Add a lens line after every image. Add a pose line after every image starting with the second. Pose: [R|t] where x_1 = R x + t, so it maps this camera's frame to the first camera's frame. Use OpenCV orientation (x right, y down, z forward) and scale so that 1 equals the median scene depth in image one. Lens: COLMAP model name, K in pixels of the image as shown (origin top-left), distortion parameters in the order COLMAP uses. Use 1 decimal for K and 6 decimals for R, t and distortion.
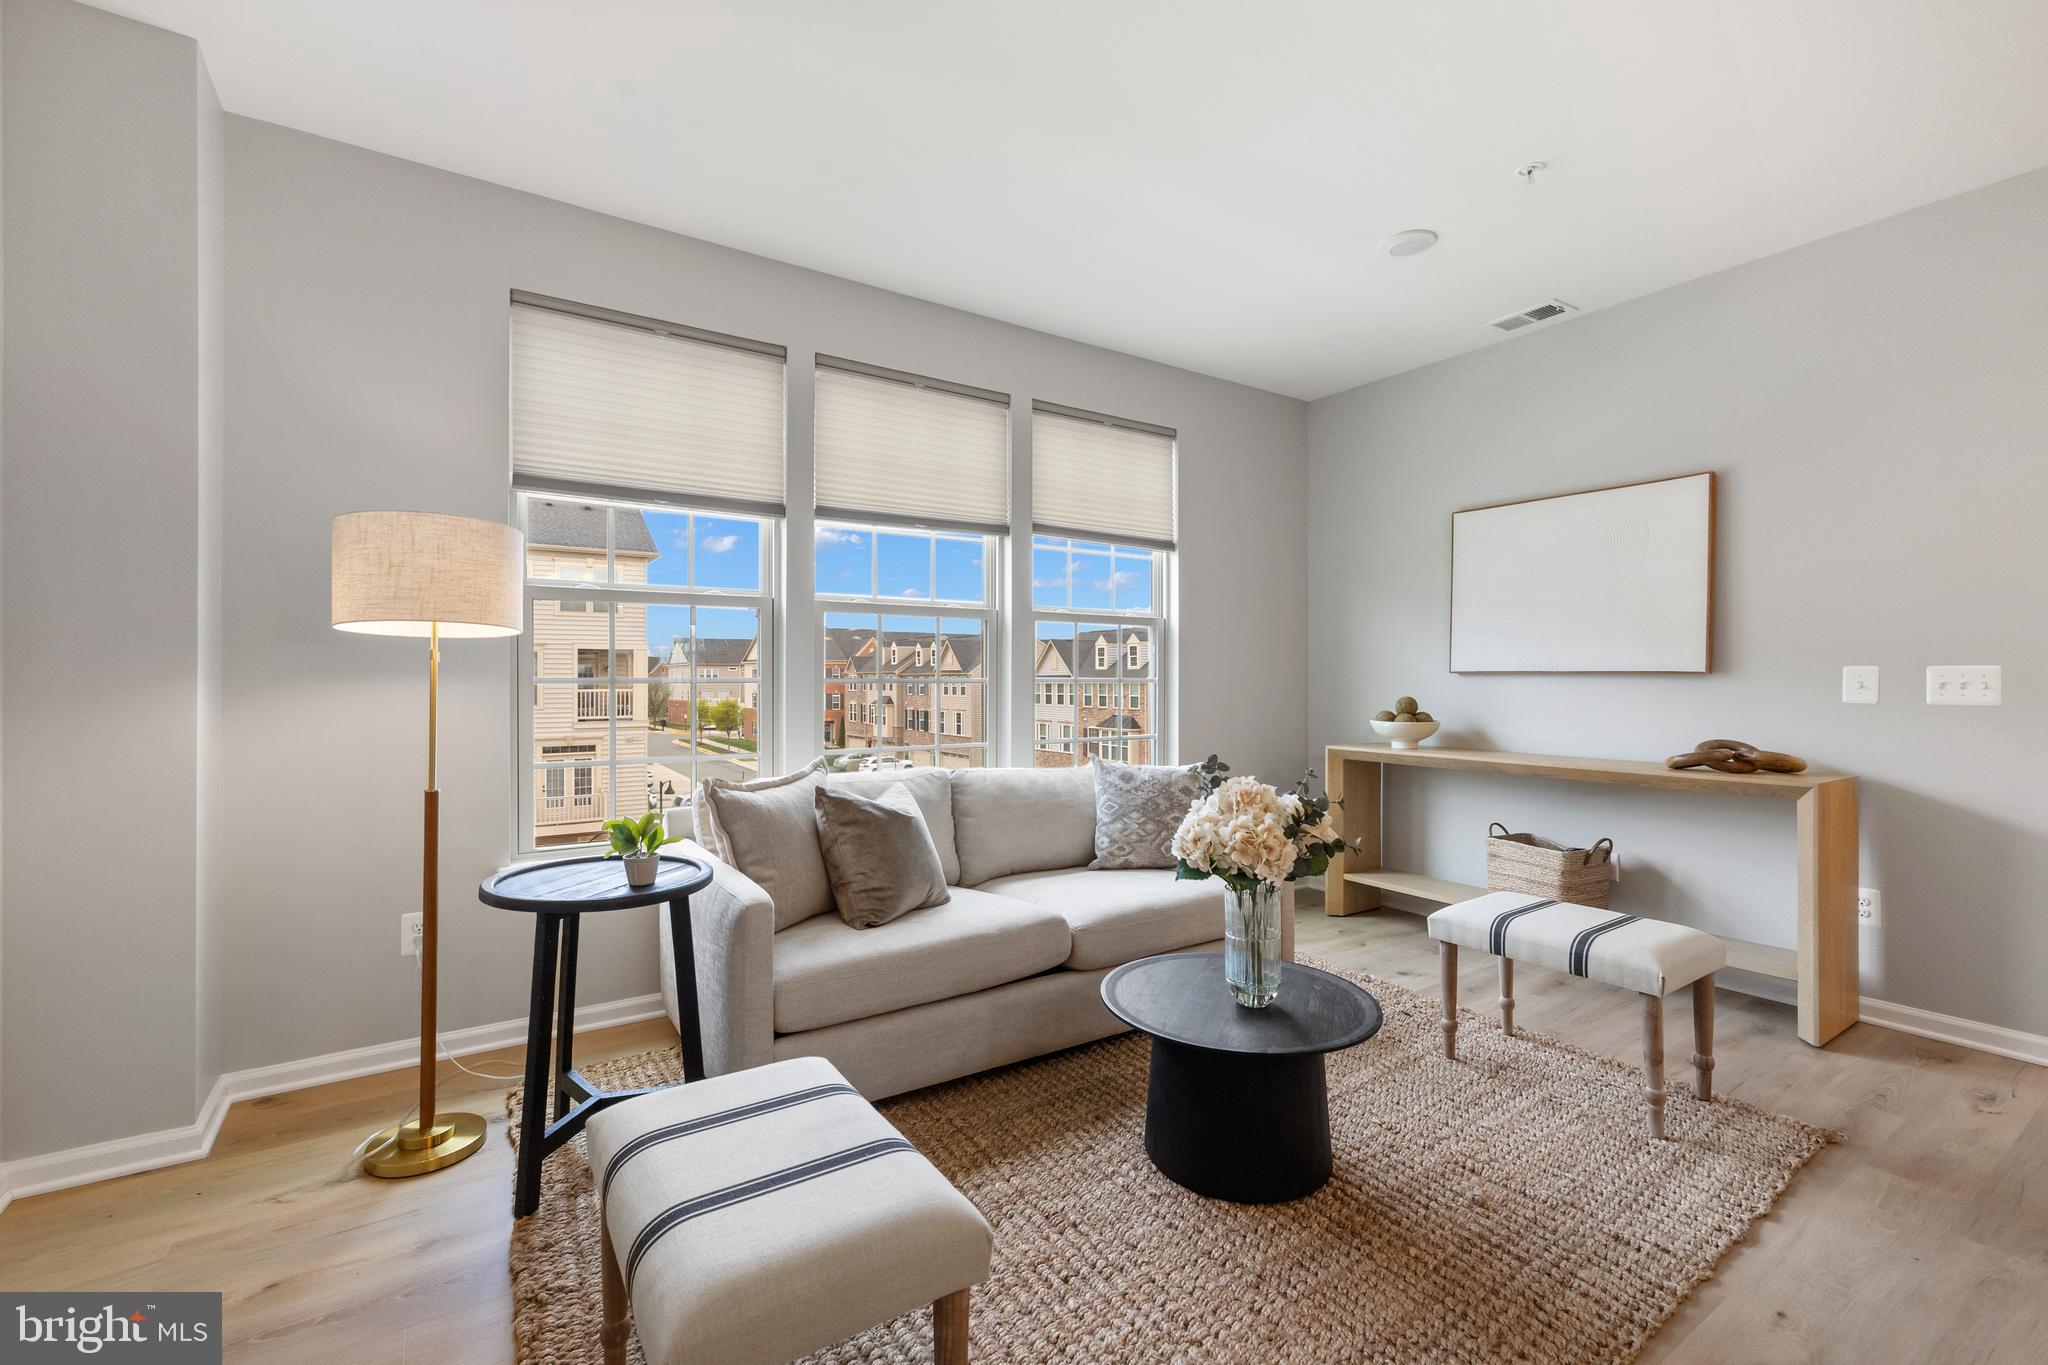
lens RADIAL K [[883.7, 0, 1013.0], [0, 883.7, 676.9], [0, 0, 1]] dist [0.003842, 0.000432]
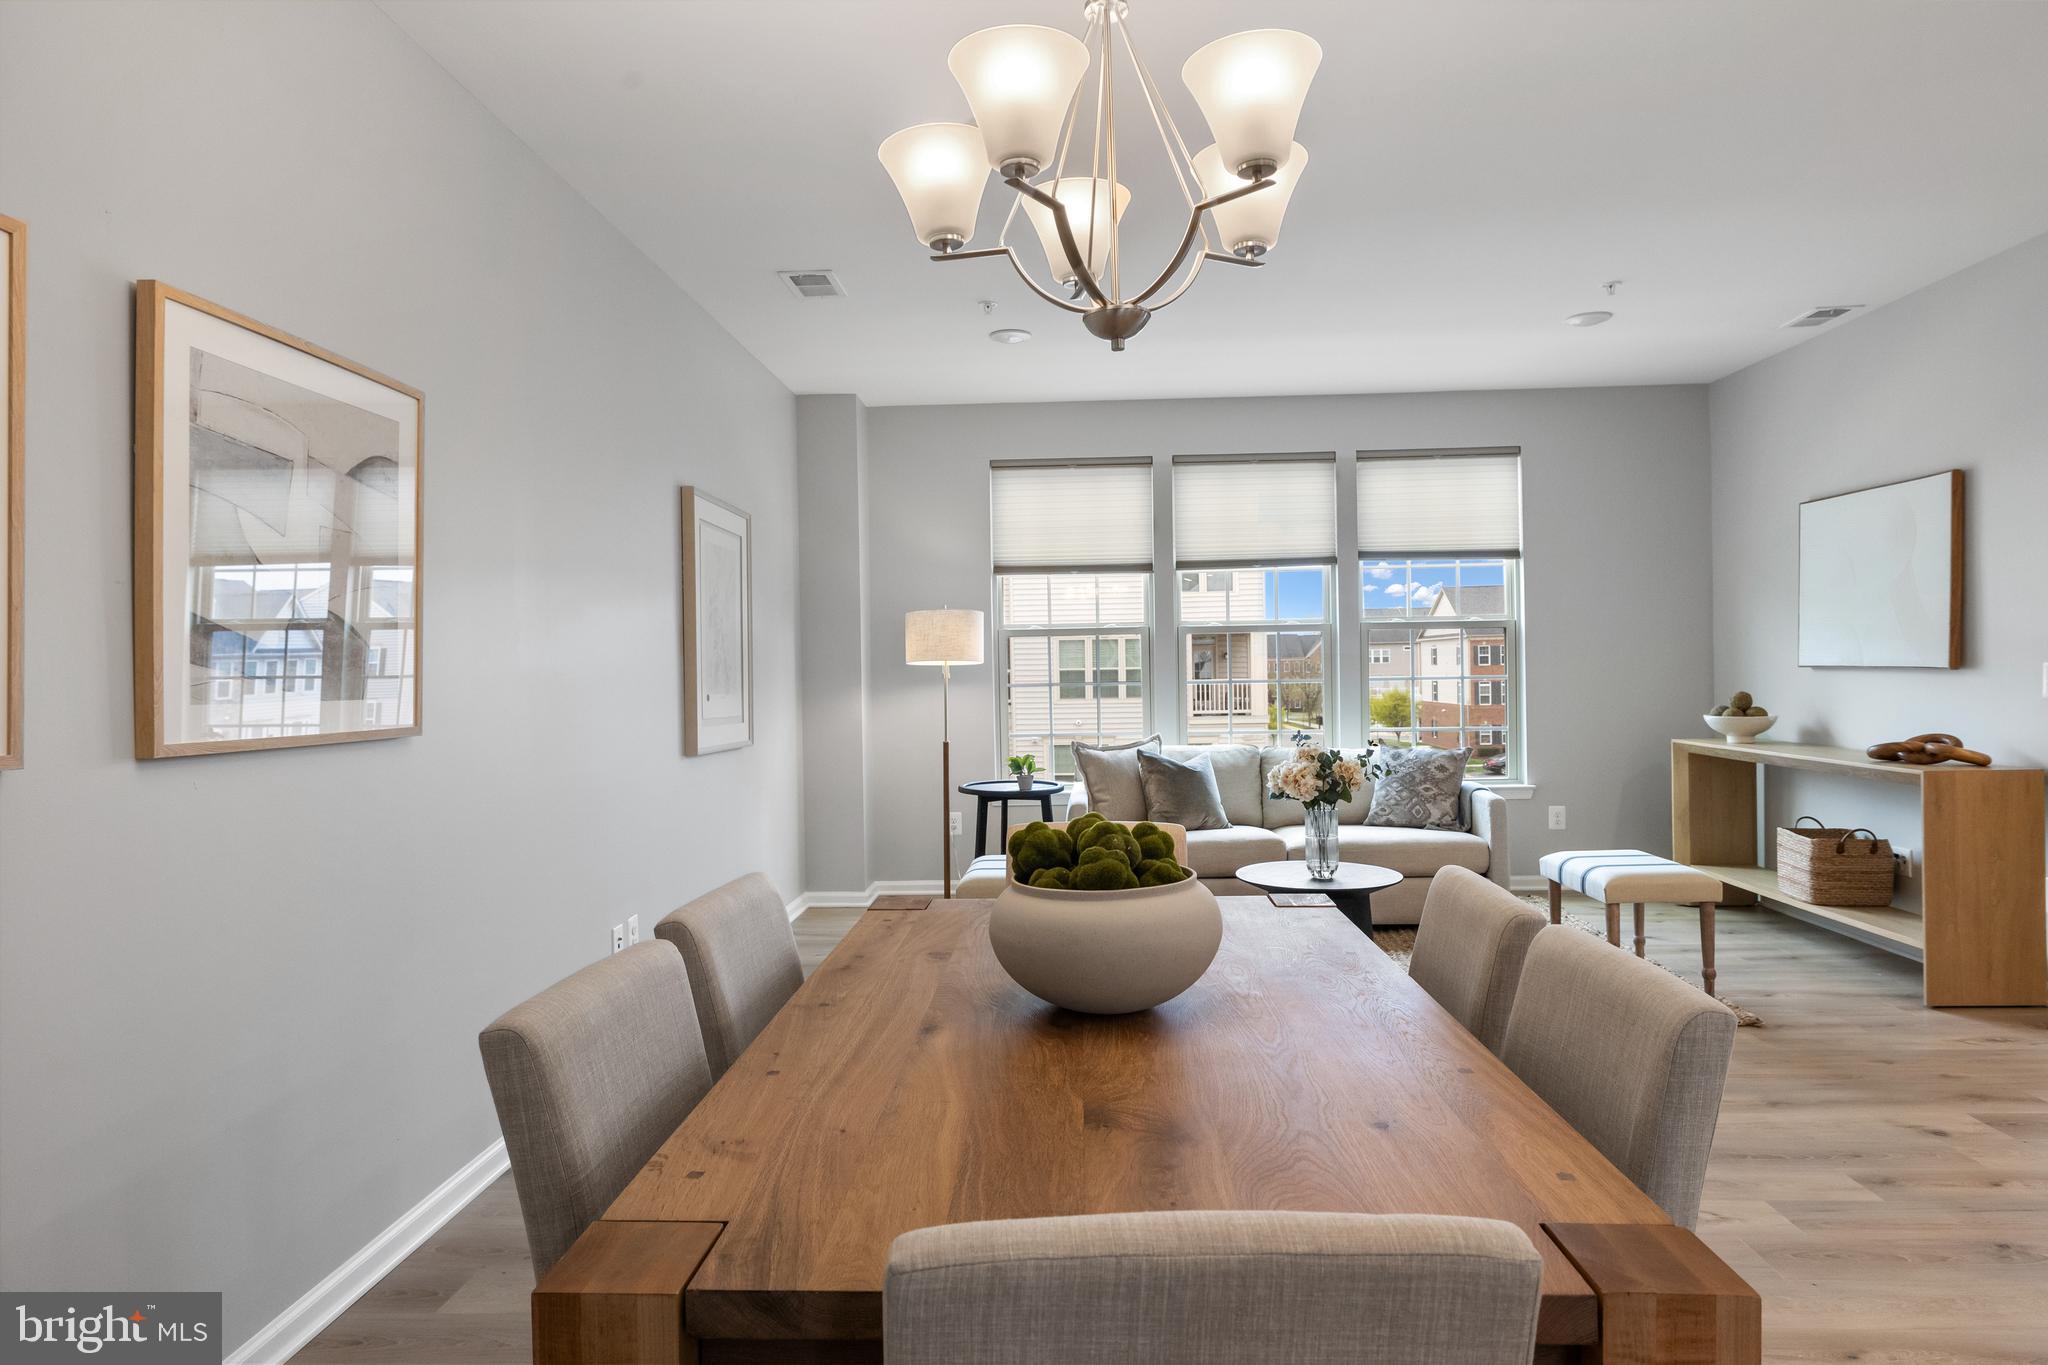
lens RADIAL K [[1235.5, 0, 1011.4], [0, 1235.5, 660.2], [0, 0, 1]] dist [0.024010, -0.001632]
pose [[0.803420, -0.018424, -0.595128, 0.658367], [0.019813, 0.999795, -0.004203, -0.025362], [0.595083, -0.008414, 0.803620, -0.678625]]
